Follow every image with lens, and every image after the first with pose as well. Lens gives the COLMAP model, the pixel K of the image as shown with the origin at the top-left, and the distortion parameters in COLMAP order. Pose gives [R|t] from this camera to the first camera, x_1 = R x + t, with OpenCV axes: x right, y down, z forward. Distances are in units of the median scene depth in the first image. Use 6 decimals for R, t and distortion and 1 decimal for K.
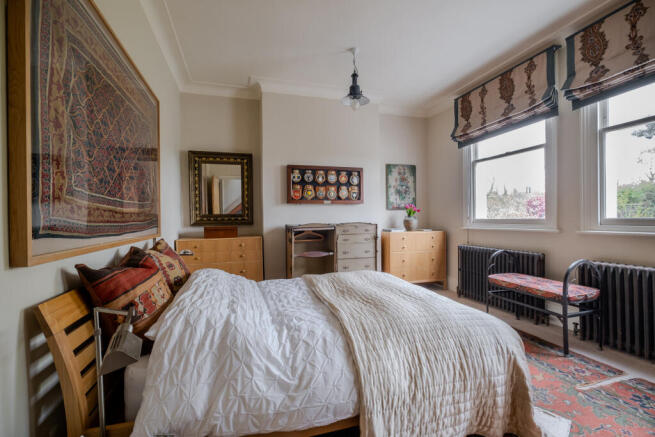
lens RADIAL K [[289.1, 0, 325.4], [0, 289.1, 220.3], [0, 0, 1]] dist [-0.002444, -0.001630]
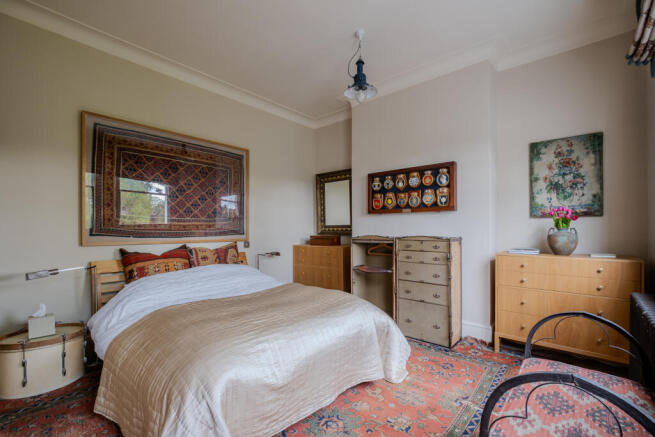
lens RADIAL K [[289.1, 0, 327.8], [0, 289.1, 228.6], [0, 0, 1]] dist [-0.002444, -0.001630]
pose [[0.532082, 0.011086, -0.846620, 0.591853], [-0.012981, 0.999904, 0.004934, -0.011901], [0.846593, 0.008365, 0.532175, 0.358330]]
